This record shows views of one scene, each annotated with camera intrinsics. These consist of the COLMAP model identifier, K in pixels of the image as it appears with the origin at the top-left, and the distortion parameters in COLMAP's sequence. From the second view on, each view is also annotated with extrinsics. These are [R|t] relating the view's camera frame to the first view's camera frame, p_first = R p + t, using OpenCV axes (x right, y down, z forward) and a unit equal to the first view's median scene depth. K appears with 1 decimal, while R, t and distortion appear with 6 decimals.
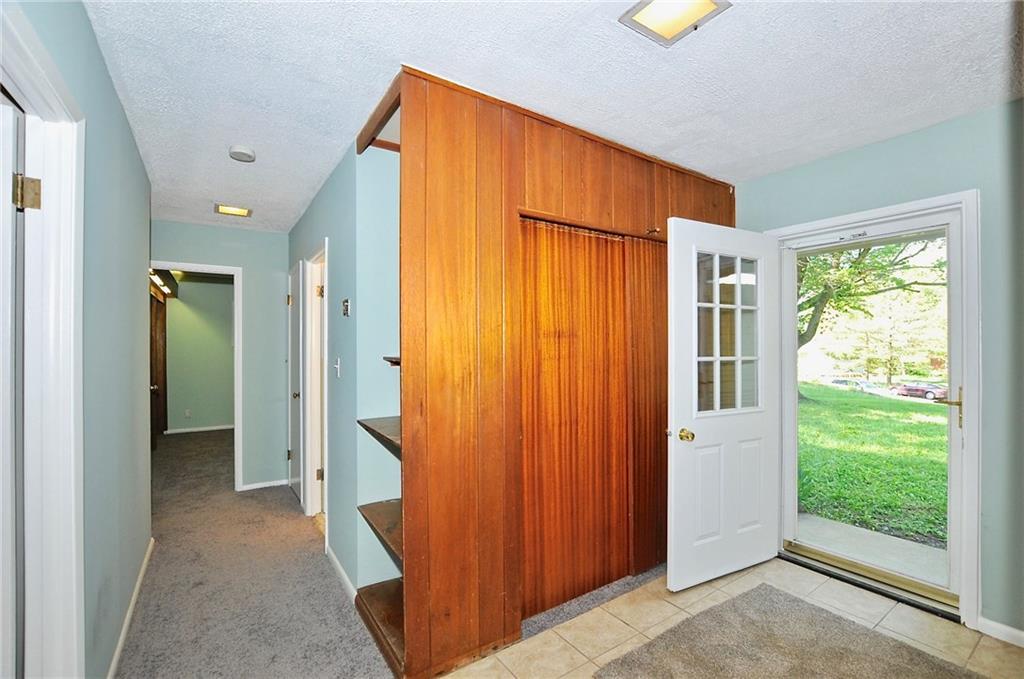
lens RADIAL K [[449.8, 0, 517.0], [0, 449.8, 347.5], [0, 0, 1]] dist [-0.033061, 0.006536]
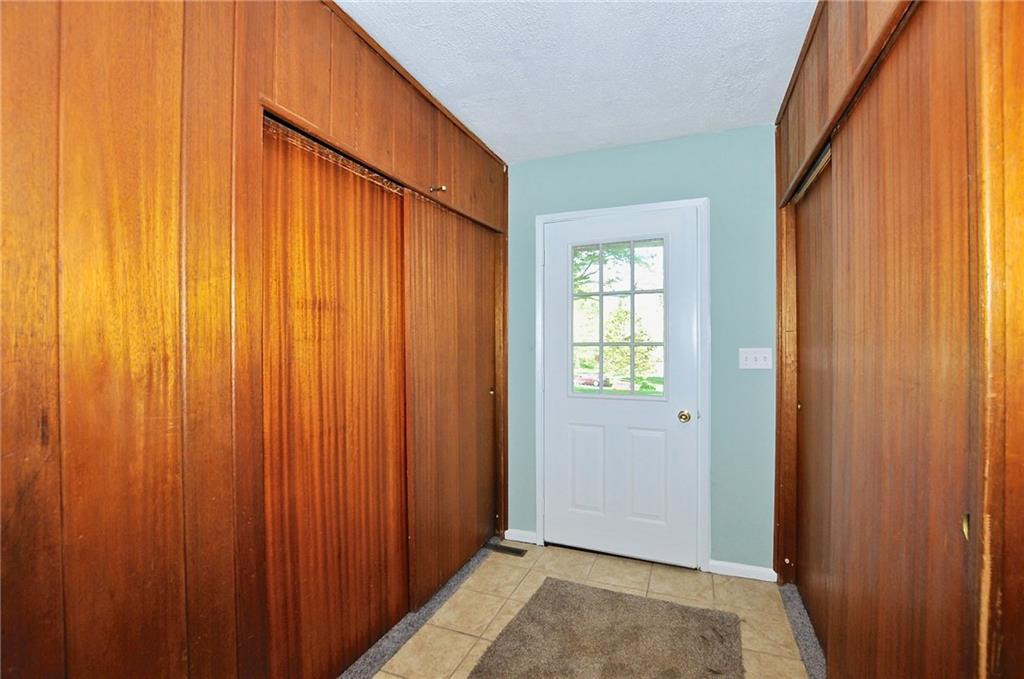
lens RADIAL K [[449.8, 0, 517.0], [0, 449.8, 347.5], [0, 0, 1]] dist [-0.033061, 0.006536]
pose [[0.829117, -0.000197, 0.559075, -0.041217], [0.000546, 1.000000, -0.000456, 0.037060], [-0.559075, 0.000683, 0.829117, 0.253017]]
